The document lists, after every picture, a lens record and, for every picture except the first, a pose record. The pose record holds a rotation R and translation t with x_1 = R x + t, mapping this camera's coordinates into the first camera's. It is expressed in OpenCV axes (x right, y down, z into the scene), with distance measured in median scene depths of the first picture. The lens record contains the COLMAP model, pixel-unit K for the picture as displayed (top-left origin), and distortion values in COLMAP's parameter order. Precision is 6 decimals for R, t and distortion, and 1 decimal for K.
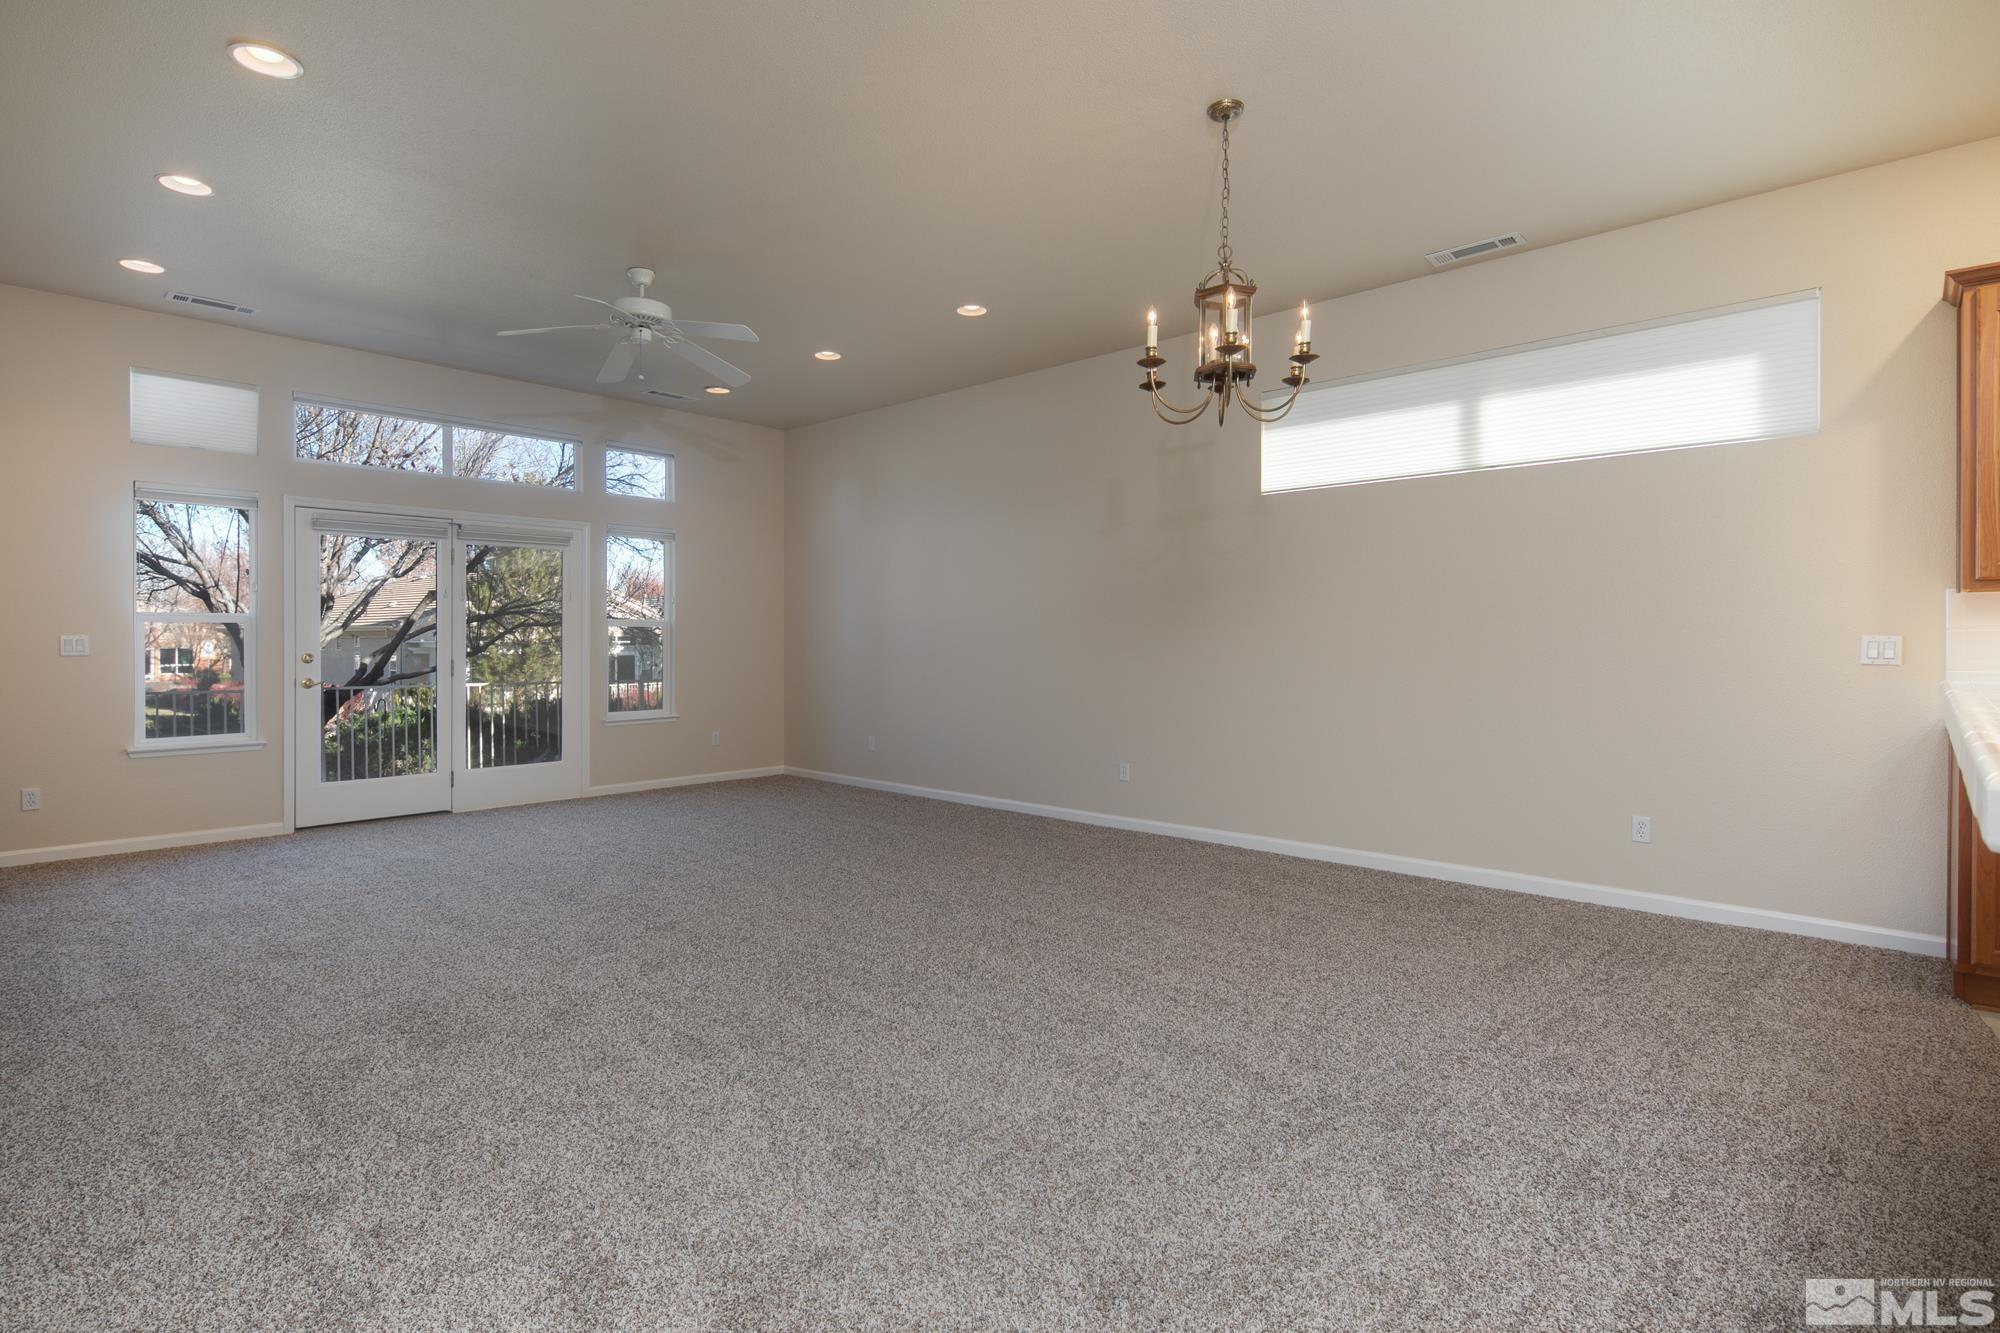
lens RADIAL K [[976.2, 0, 993.1], [0, 976.2, 640.3], [0, 0, 1]] dist [-0.001102, -0.000914]
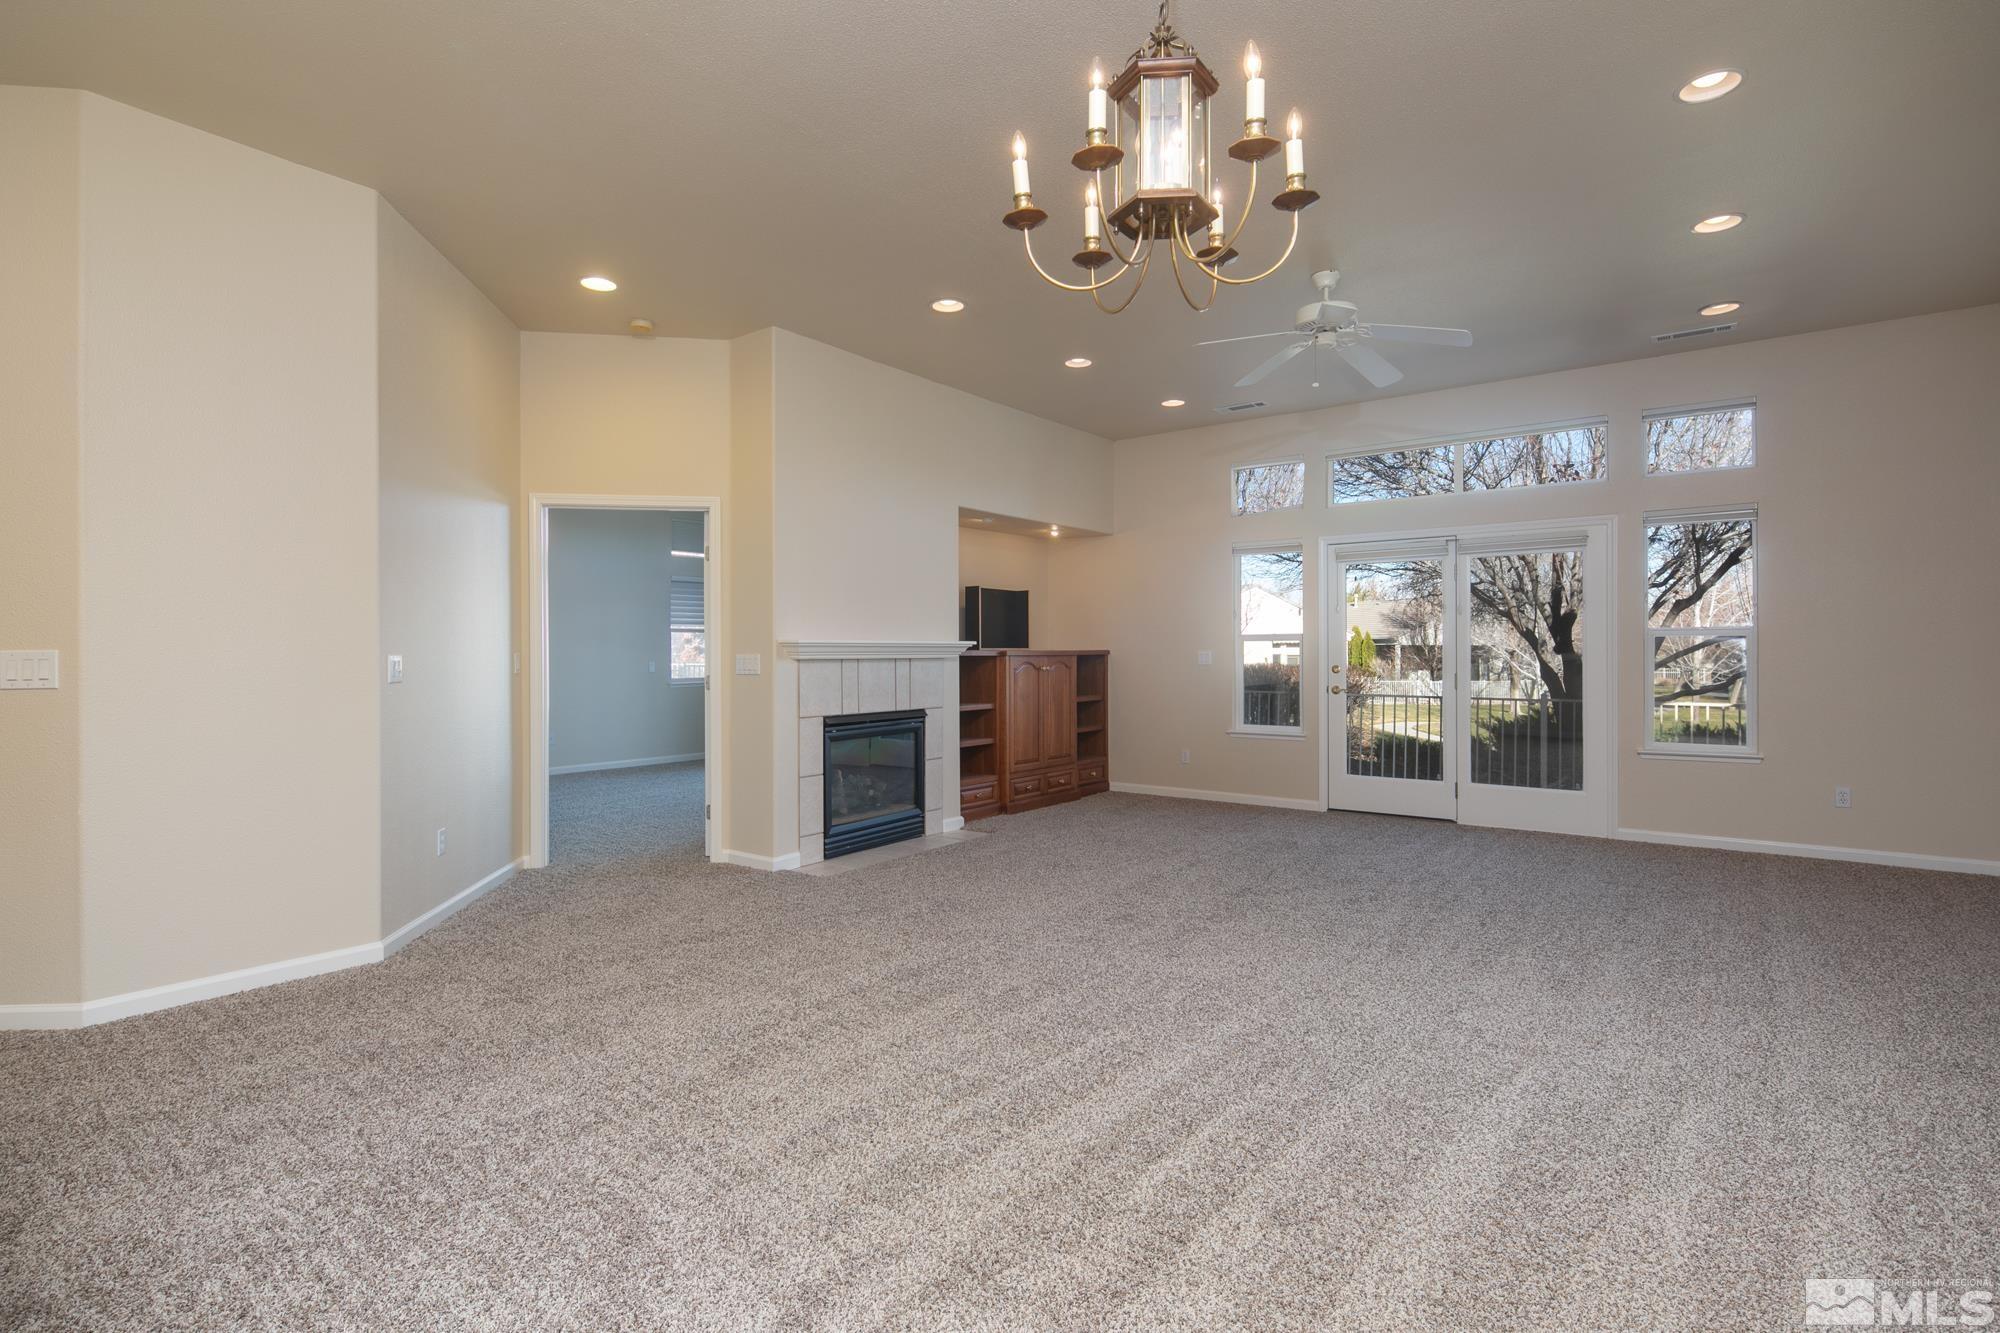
lens RADIAL K [[976.2, 0, 993.1], [0, 976.2, 640.3], [0, 0, 1]] dist [-0.001102, -0.000914]
pose [[0.087513, -0.014276, -0.996061, 0.421557], [-0.000215, 0.999897, -0.014350, 0.000106], [0.996163, 0.001470, 0.087501, 0.429691]]
